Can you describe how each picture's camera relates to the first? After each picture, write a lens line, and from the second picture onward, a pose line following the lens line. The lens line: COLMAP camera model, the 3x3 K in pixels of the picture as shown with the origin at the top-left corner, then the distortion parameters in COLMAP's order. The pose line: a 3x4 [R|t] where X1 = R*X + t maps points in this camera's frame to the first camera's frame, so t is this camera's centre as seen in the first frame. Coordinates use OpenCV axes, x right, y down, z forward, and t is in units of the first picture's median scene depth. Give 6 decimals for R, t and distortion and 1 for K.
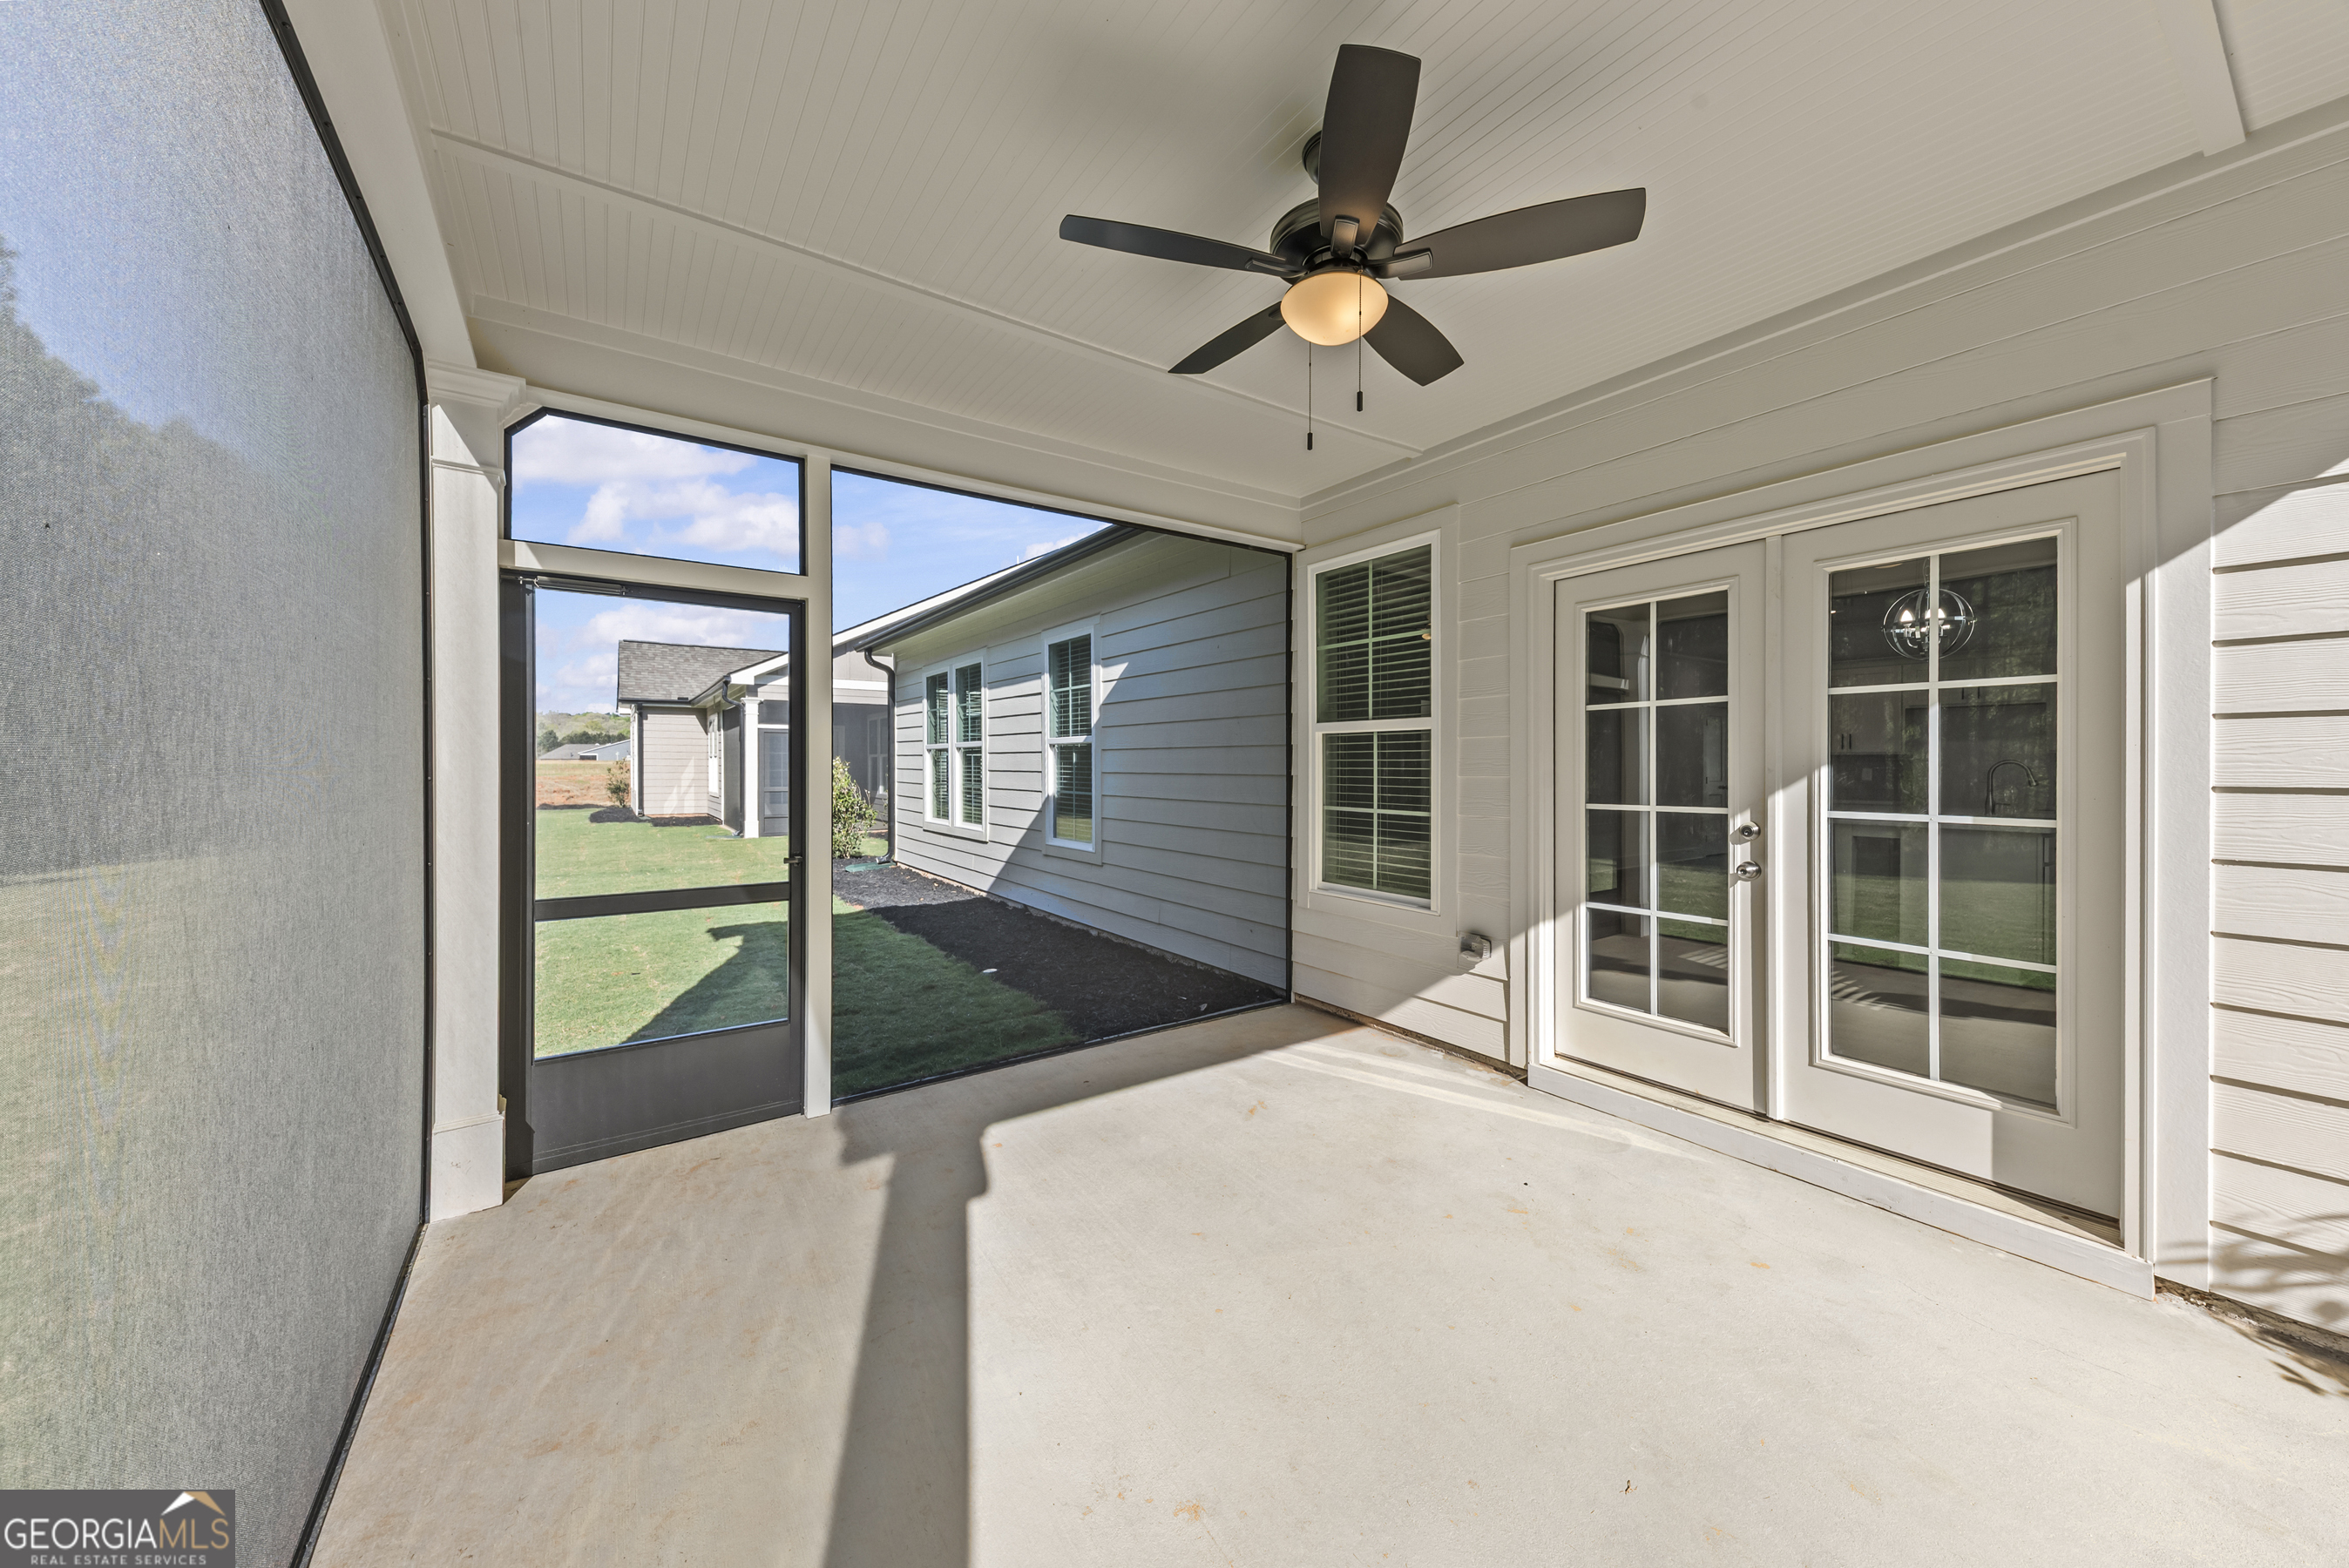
lens RADIAL K [[838.8, 0, 1193.2], [0, 838.8, 768.3], [0, 0, 1]] dist [0.012194, -0.004069]
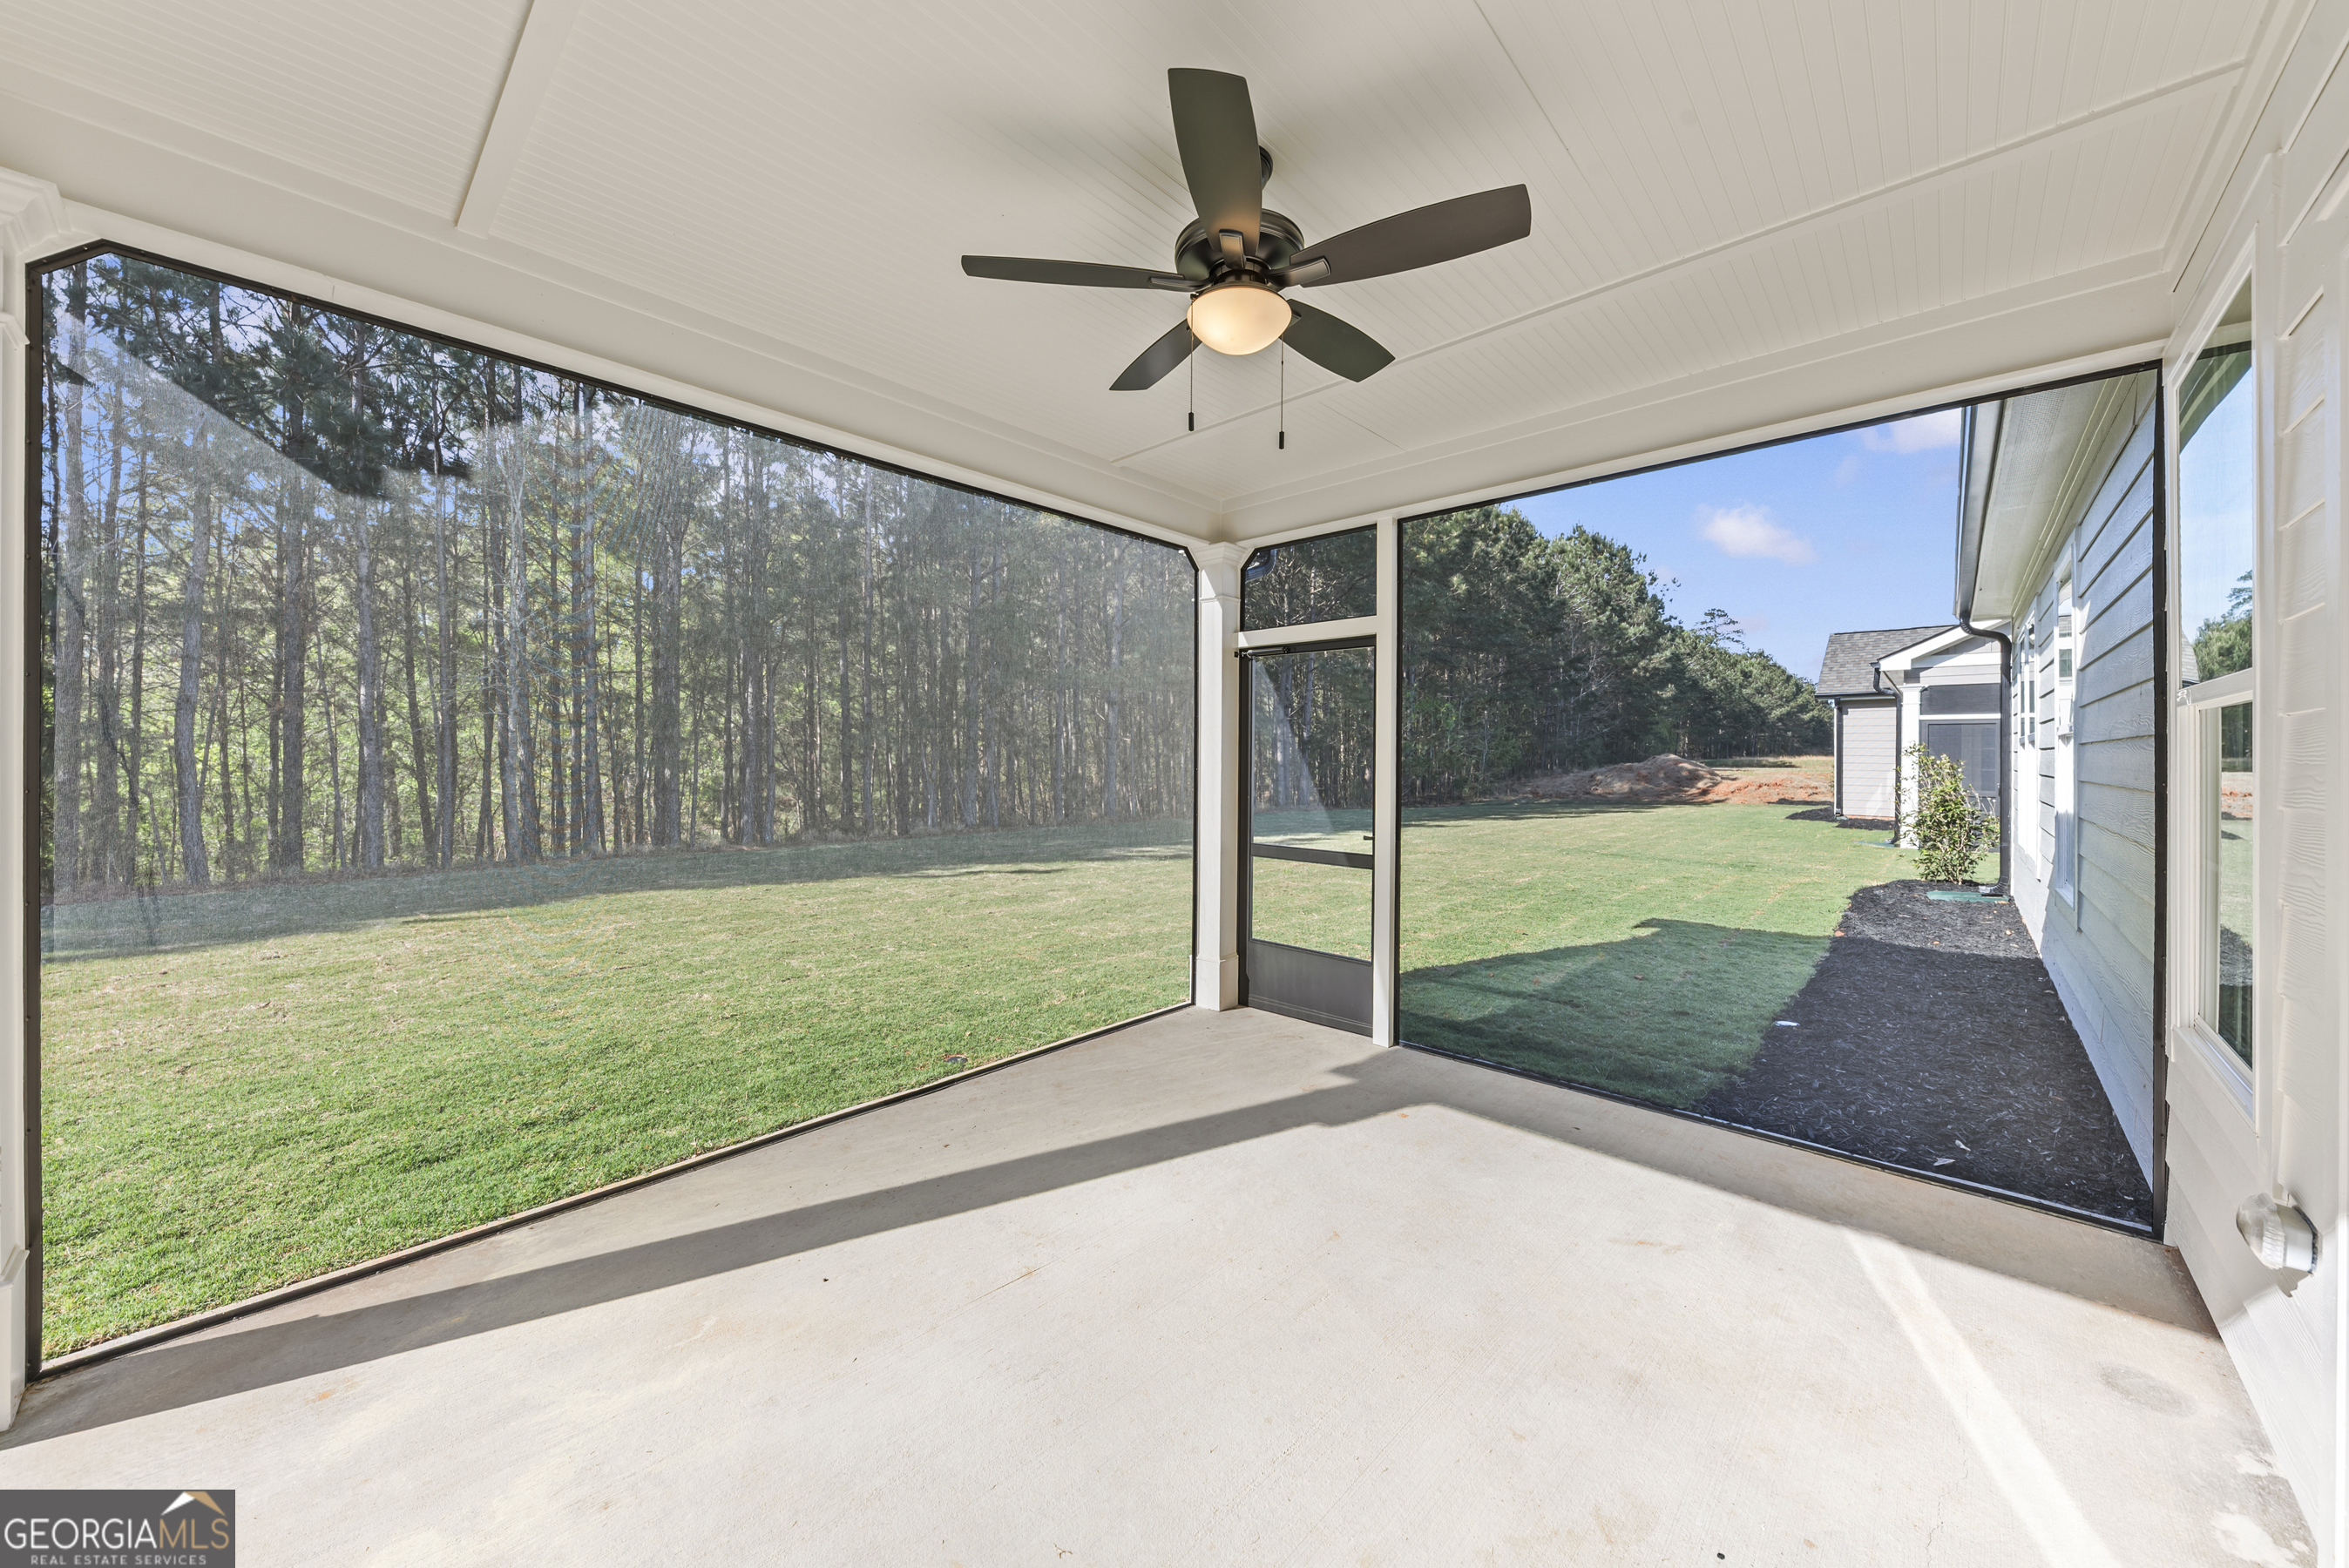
lens RADIAL K [[838.8, 0, 1193.3], [0, 838.8, 763.1], [0, 0, 1]] dist [0.012194, -0.004069]
pose [[0.210733, 0.009587, -0.977497, 0.581596], [-0.010185, 0.999919, 0.007611, -0.011416], [0.977491, 0.008352, 0.210813, 0.375015]]
